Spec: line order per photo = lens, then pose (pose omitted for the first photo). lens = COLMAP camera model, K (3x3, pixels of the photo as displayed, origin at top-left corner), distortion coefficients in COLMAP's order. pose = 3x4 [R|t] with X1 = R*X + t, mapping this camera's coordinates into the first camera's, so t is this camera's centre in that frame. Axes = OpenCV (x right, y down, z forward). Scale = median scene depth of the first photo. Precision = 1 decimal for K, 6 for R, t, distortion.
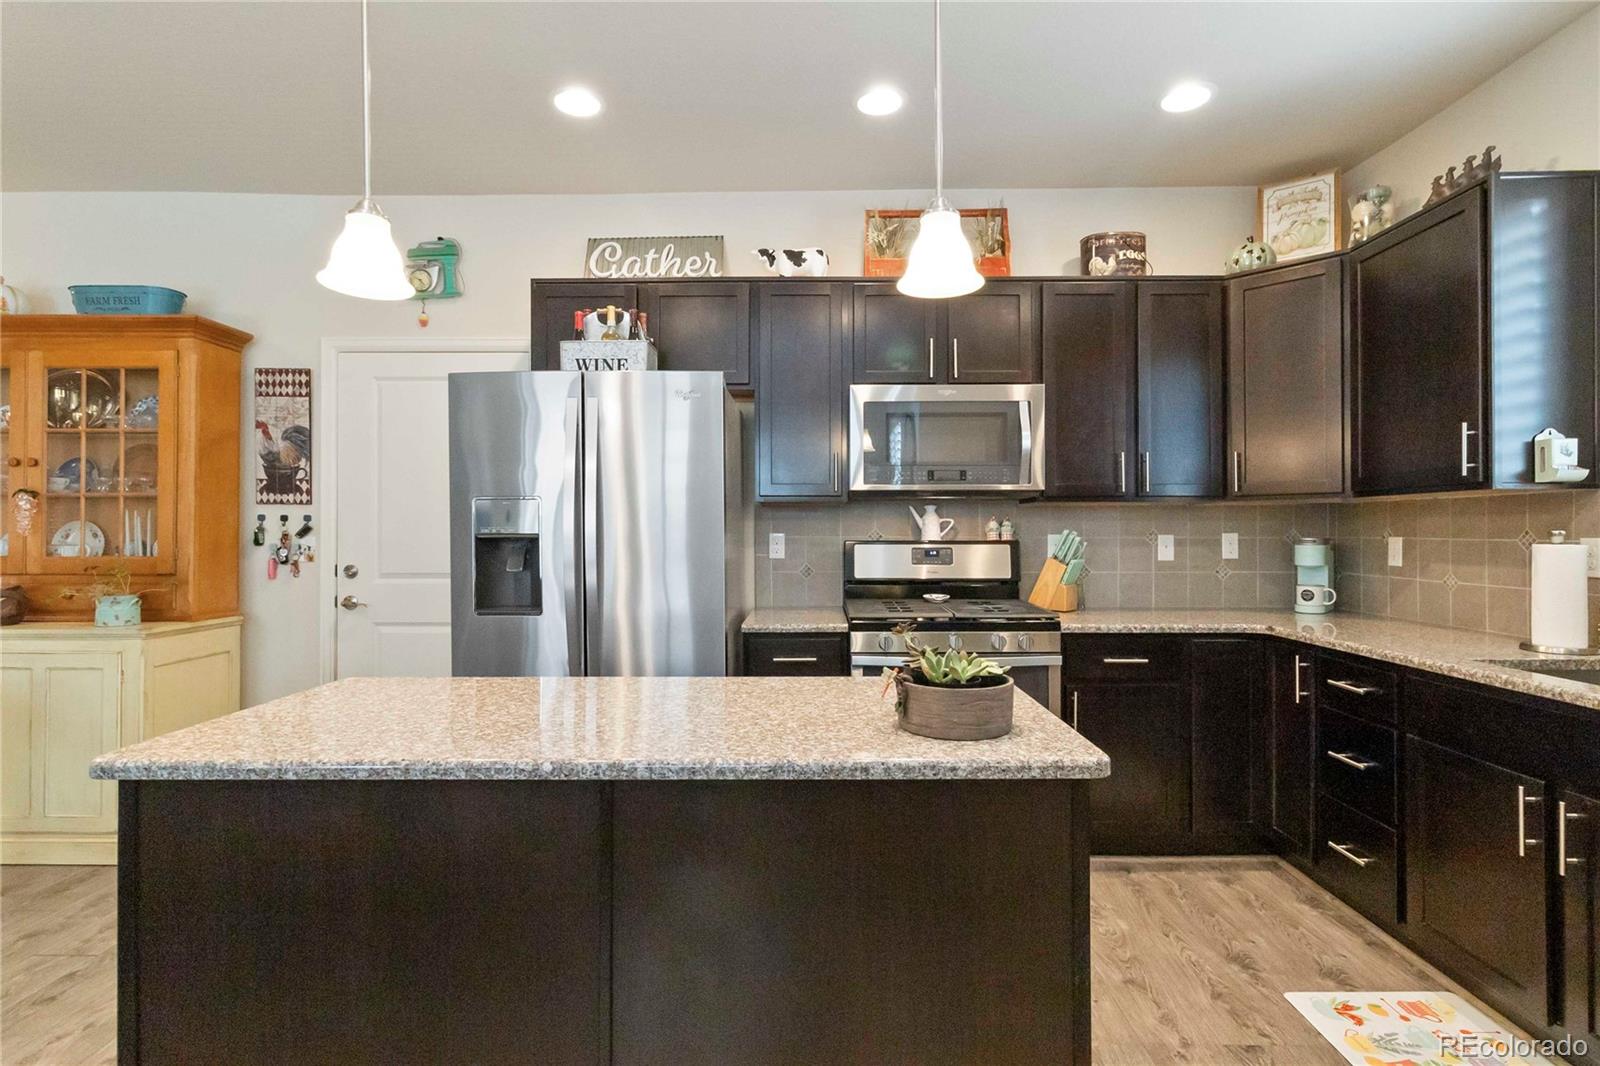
lens RADIAL K [[769.2, 0, 829.5], [0, 769.2, 530.9], [0, 0, 1]] dist [-0.000020, -0.000988]
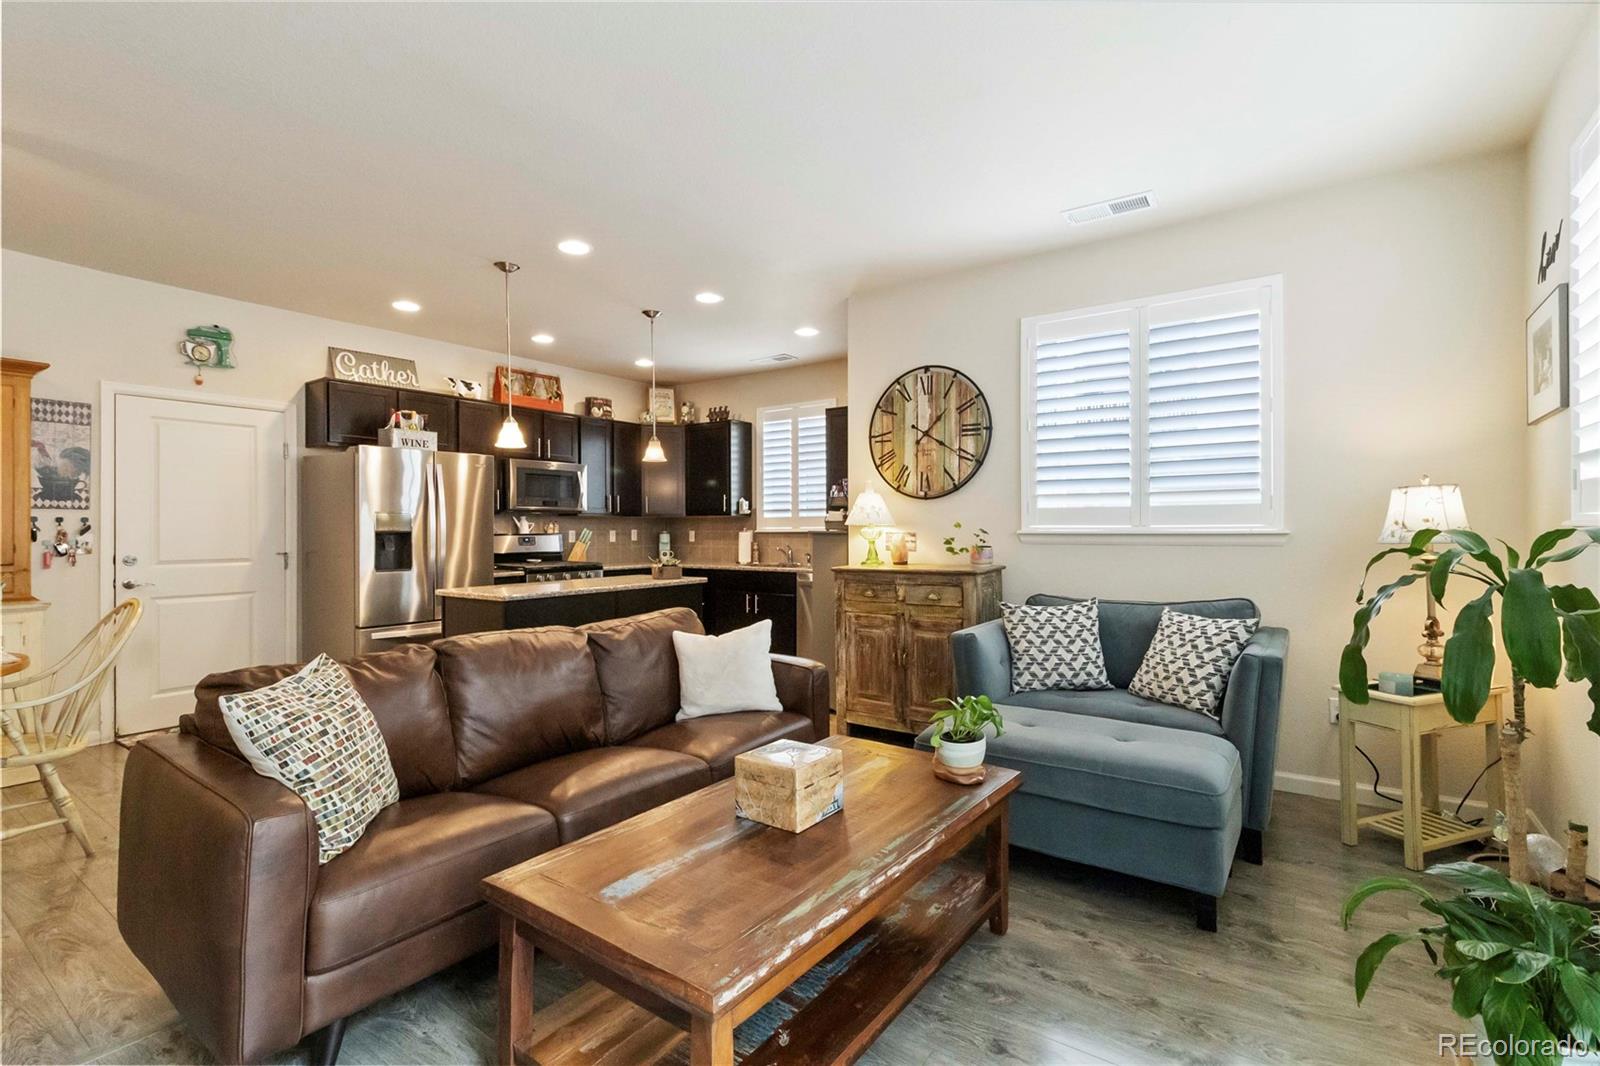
lens RADIAL K [[769.2, 0, 789.6], [0, 769.2, 522.5], [0, 0, 1]] dist [-0.000020, -0.000988]
pose [[0.580524, 0.004437, 0.814231, -1.114768], [0.003719, 0.999960, -0.008101, 0.002442], [-0.814235, 0.007731, 0.580484, -0.744120]]
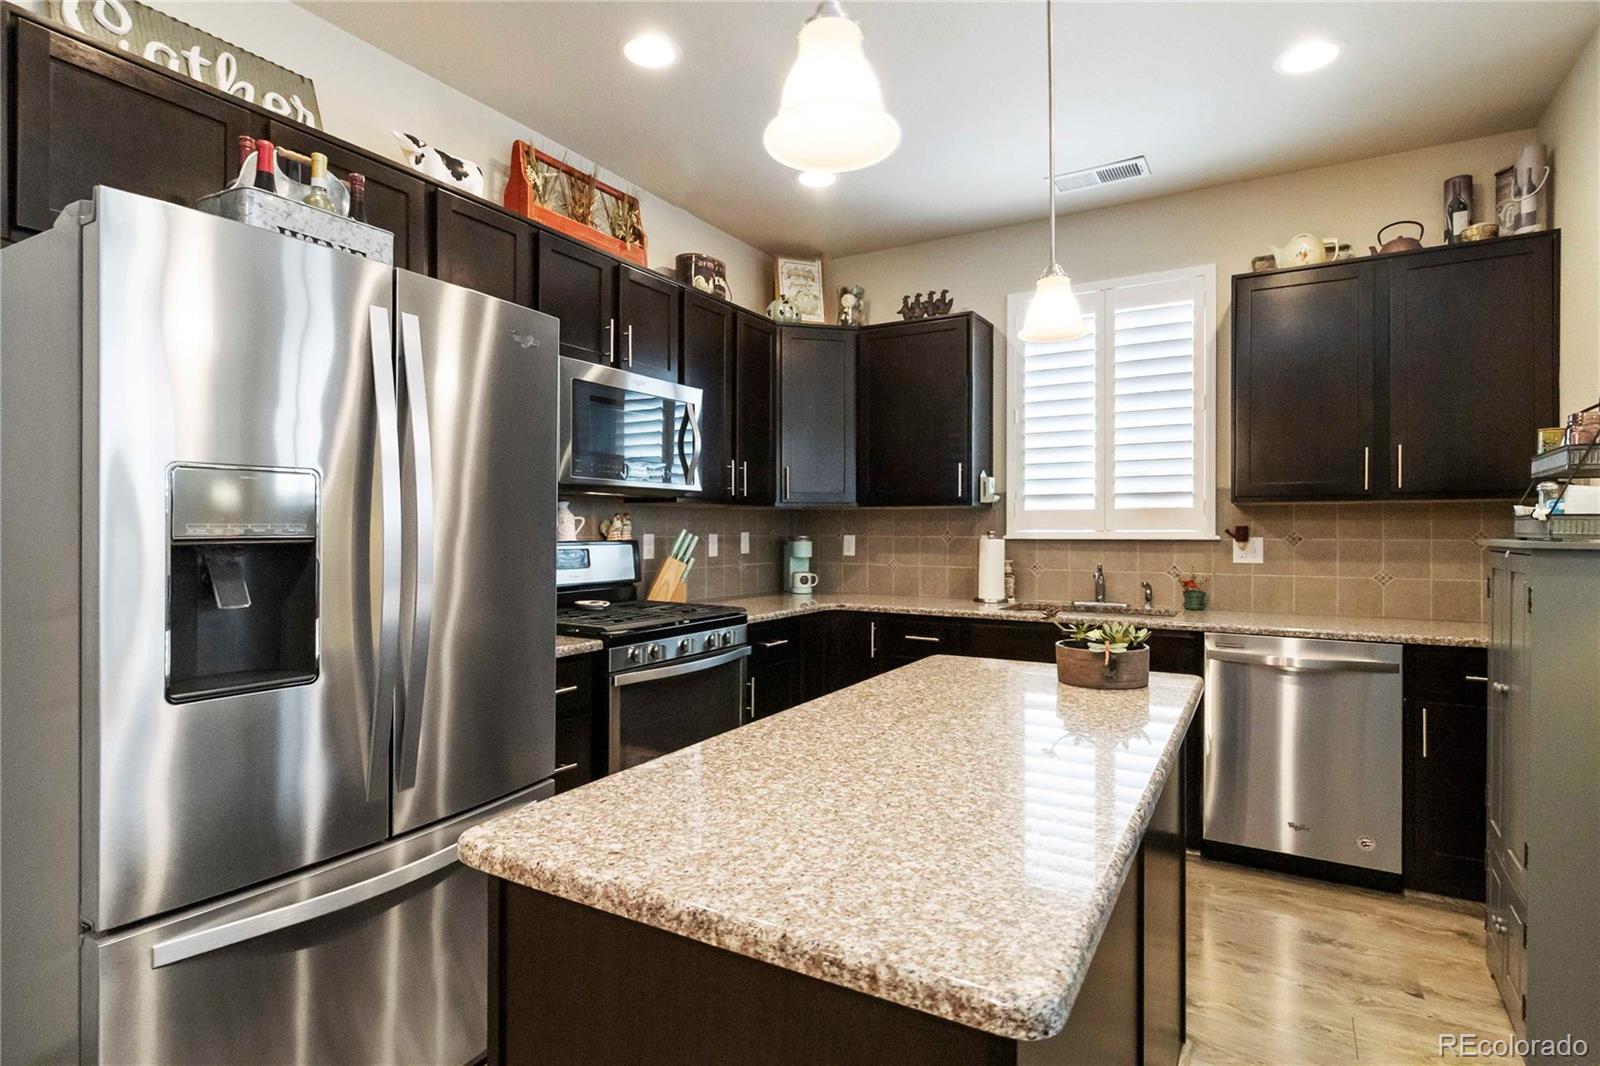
lens RADIAL K [[816.6, 0, 770.8], [0, 816.6, 524.7], [0, 0, 1]] dist [-0.001213, -0.000535]
pose [[0.507438, 0.007929, 0.861652, -0.560071], [-0.001278, 0.999963, -0.008449, 0.001562], [-0.861688, 0.003186, 0.507429, 0.323301]]
